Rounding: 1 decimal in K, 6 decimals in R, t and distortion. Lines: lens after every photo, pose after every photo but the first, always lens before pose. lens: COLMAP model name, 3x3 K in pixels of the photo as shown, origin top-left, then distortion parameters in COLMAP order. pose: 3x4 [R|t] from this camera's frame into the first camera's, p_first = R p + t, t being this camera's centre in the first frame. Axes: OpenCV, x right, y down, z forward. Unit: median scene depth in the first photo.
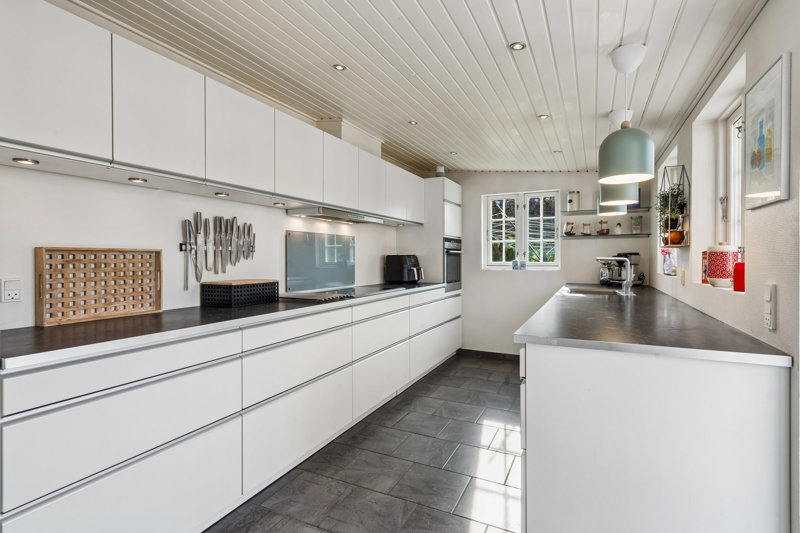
lens RADIAL K [[392.7, 0, 402.0], [0, 392.7, 262.1], [0, 0, 1]] dist [0.002013, 0.000524]
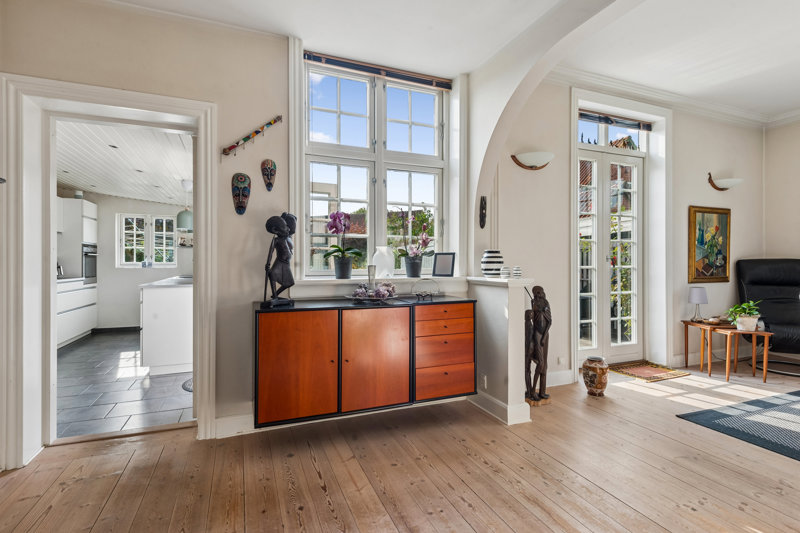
lens RADIAL K [[392.7, 0, 402.0], [0, 392.7, 262.1], [0, 0, 1]] dist [0.002013, 0.000524]
pose [[0.663606, 0.003018, 0.748076, -0.162306], [0.006836, 0.999926, -0.010098, 0.020225], [-0.748051, 0.011815, 0.663536, -0.666179]]
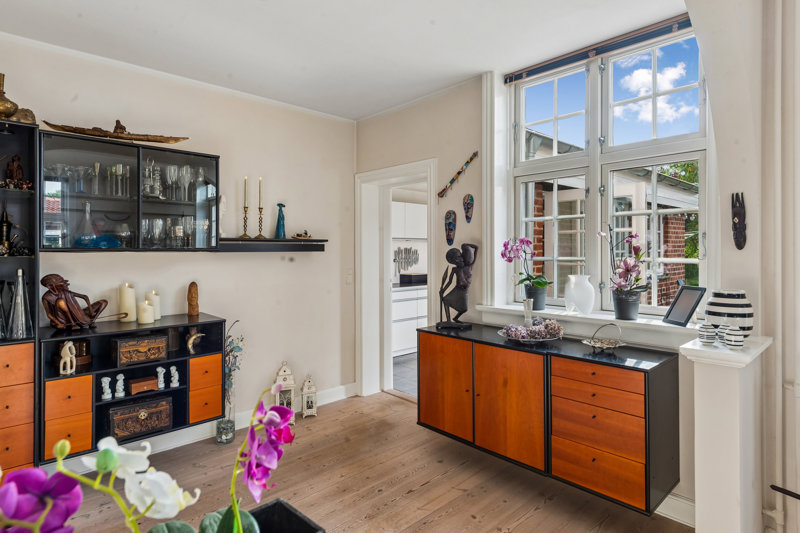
lens RADIAL K [[439.9, 0, 399.4], [0, 439.9, 250.9], [0, 0, 1]] dist [0.002174, 0.000081]
pose [[0.934083, 0.002438, -0.357046, 0.253101], [-0.006815, 0.999916, -0.011002, -0.032964], [0.356990, 0.012710, 0.934022, -0.831349]]
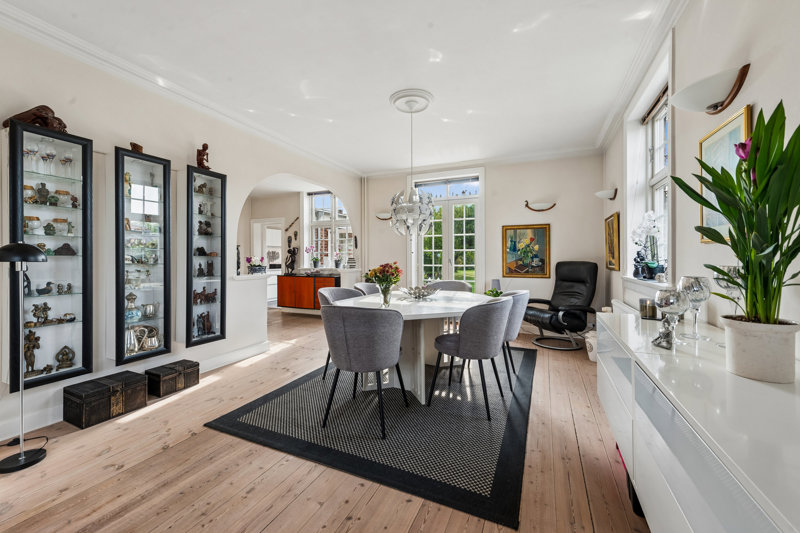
lens RADIAL K [[319.8, 0, 398.8], [0, 319.8, 259.3], [0, 0, 1]] dist [0.000177, -0.000072]
pose [[0.999584, 0.002829, 0.028692, 0.532693], [-0.002537, 0.999945, -0.010191, 0.014359], [-0.028719, 0.010114, 0.999536, -1.614933]]
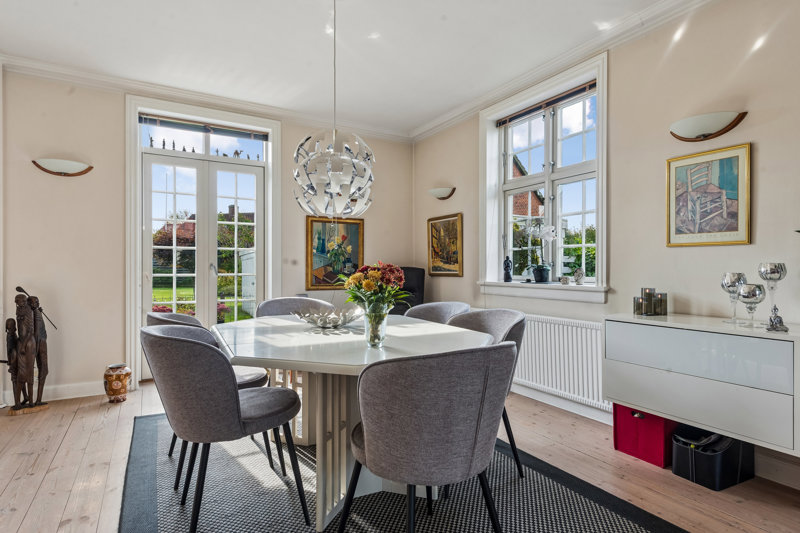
lens RADIAL K [[441.1, 0, 400.0], [0, 441.1, 266.5], [0, 0, 1]] dist [0.042623, 0.000335]
pose [[0.560449, 0.008330, 0.828147, 0.190595], [0.005851, 0.999885, -0.014017, 0.023283], [-0.828168, 0.012701, 0.560336, -1.307292]]
